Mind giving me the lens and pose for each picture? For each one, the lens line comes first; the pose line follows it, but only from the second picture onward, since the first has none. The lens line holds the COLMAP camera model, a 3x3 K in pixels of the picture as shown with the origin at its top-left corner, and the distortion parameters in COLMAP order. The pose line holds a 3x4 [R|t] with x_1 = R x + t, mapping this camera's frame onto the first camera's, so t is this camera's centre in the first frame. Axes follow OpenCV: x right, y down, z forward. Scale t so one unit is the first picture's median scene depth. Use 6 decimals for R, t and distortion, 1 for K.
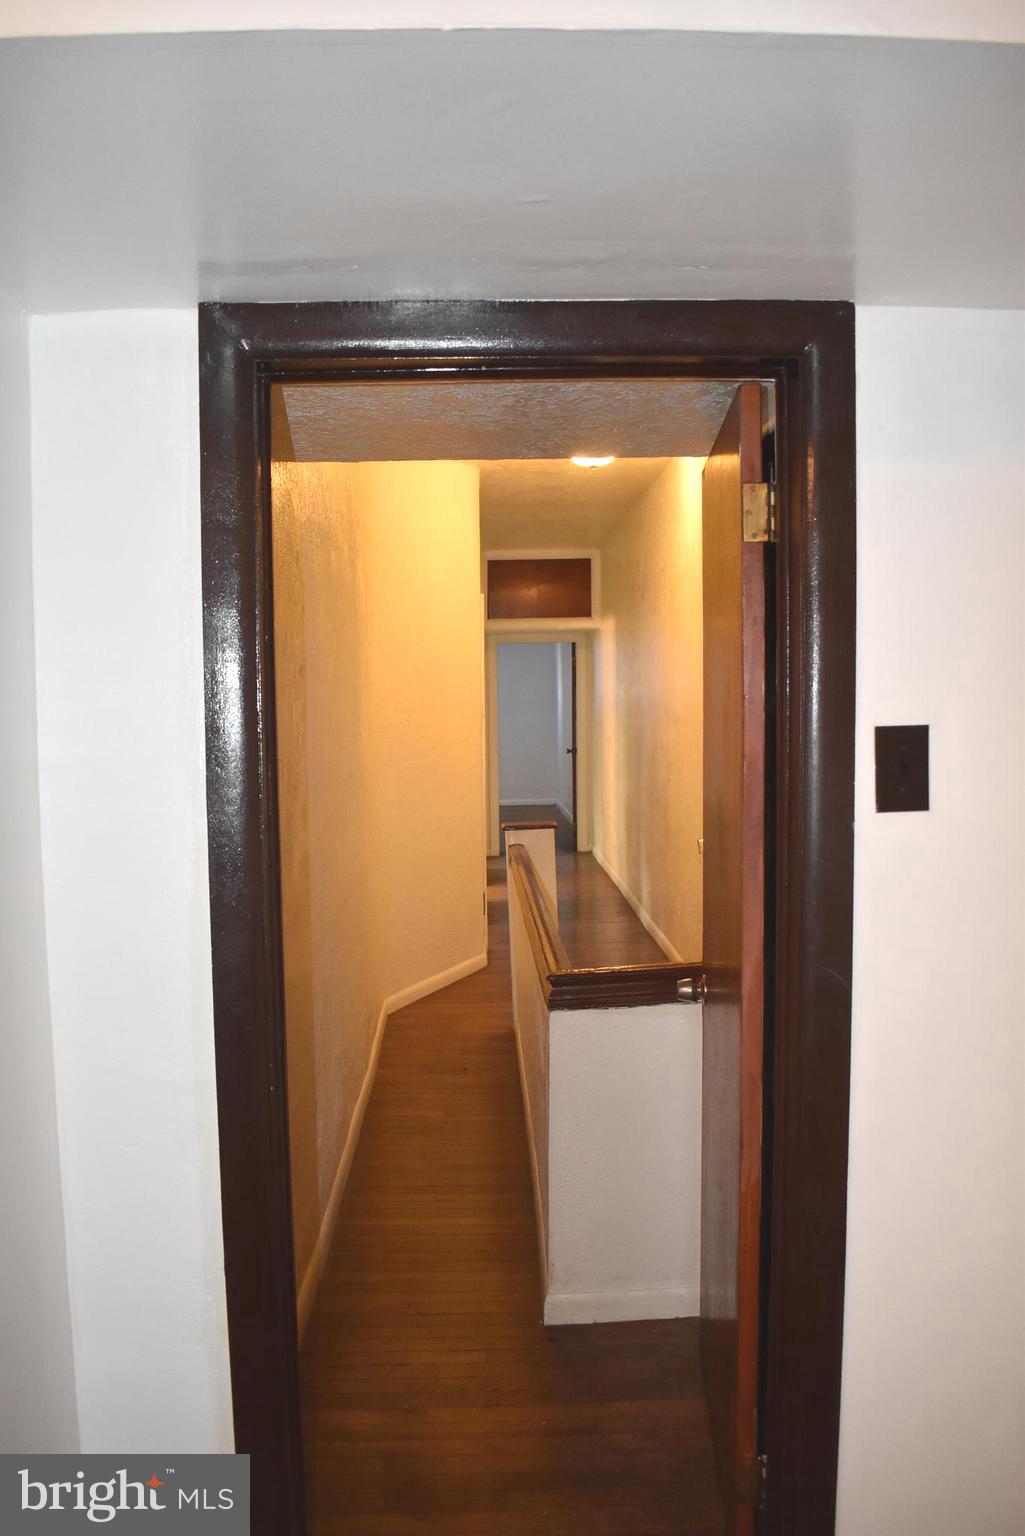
lens RADIAL K [[1209.8, 0, 512.5], [0, 1209.8, 768.0], [0, 0, 1]] dist [-0.090393, 0.009992]
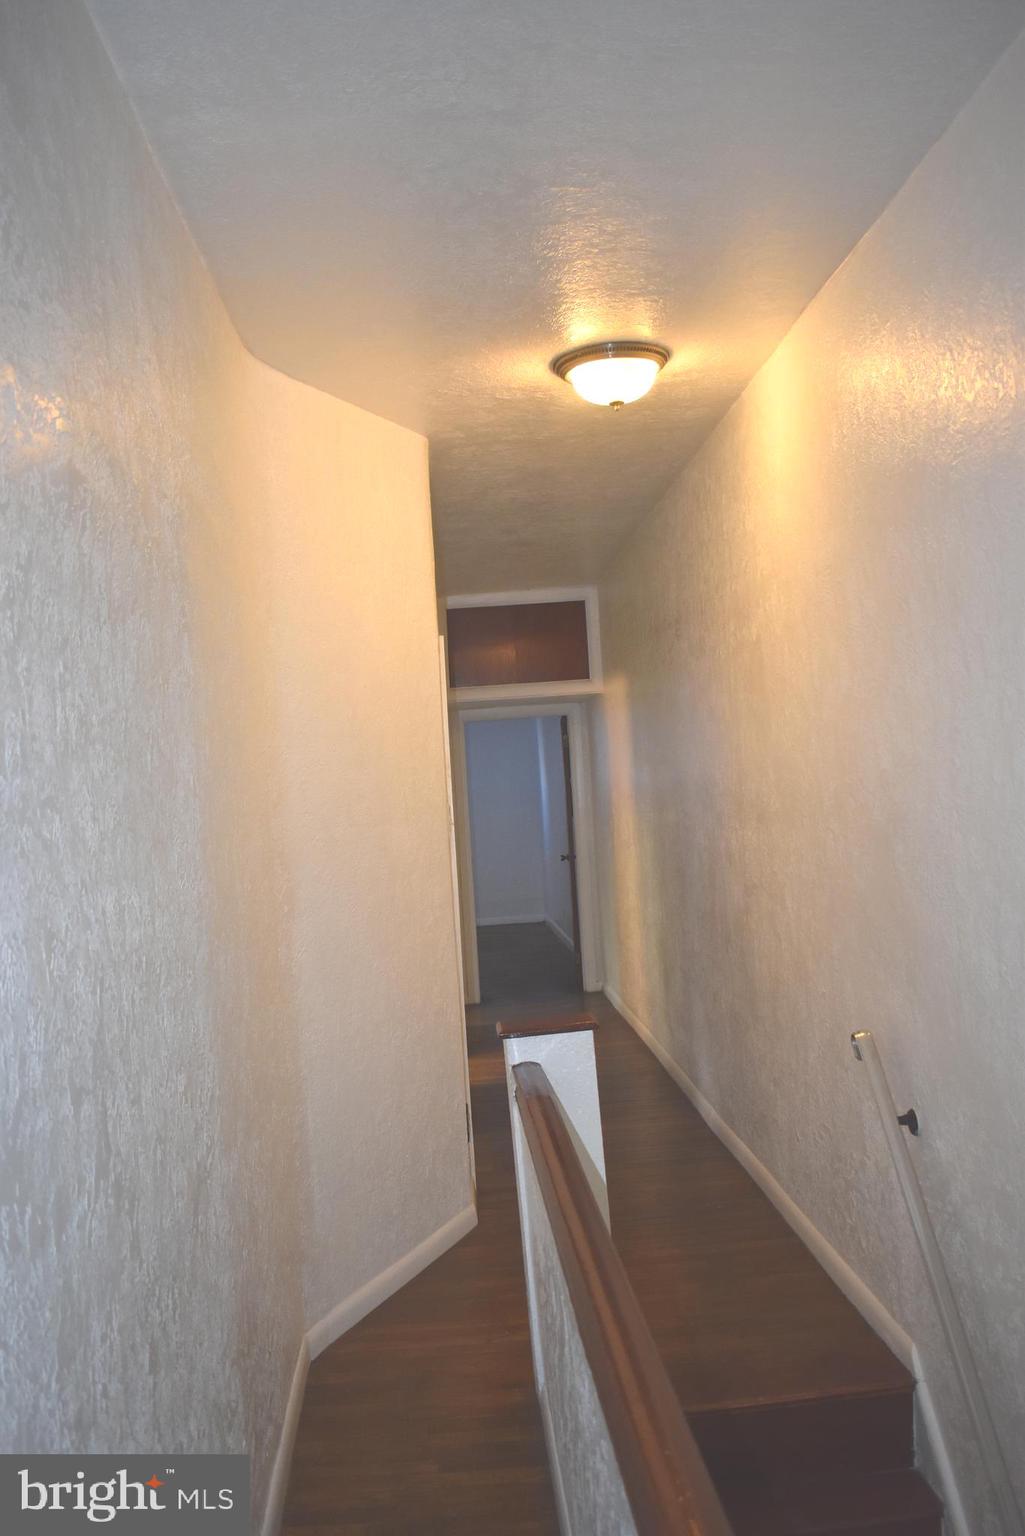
lens RADIAL K [[1322.8, 0, 510.9], [0, 1322.8, 788.4], [0, 0, 1]] dist [-0.059957, -0.001942]
pose [[0.998541, -0.048990, 0.022696, -0.005976], [0.050257, 0.996985, -0.059125, -0.014435], [-0.019731, 0.060180, 0.997993, 0.228337]]
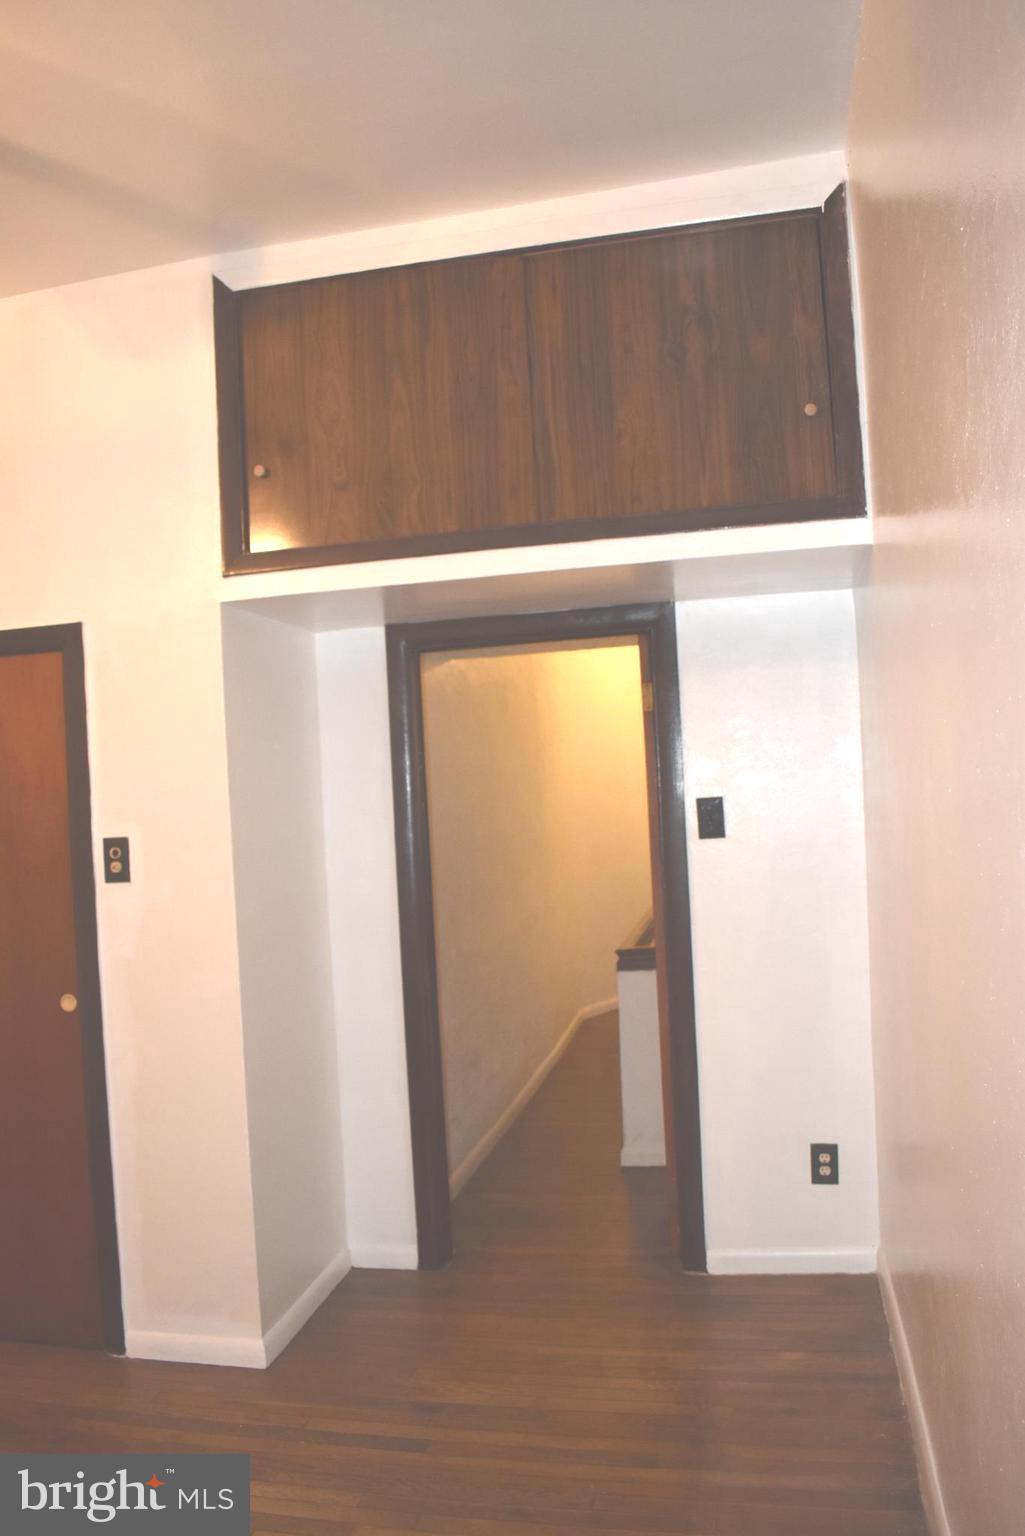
lens RADIAL K [[1206.9, 0, 509.4], [0, 1206.9, 764.5], [0, 0, 1]] dist [-0.090287, 0.002767]
pose [[0.971347, -0.039220, -0.234407, 0.093818], [0.023550, 0.997319, -0.069280, 0.008613], [0.236496, 0.061774, 0.969667, -0.219965]]
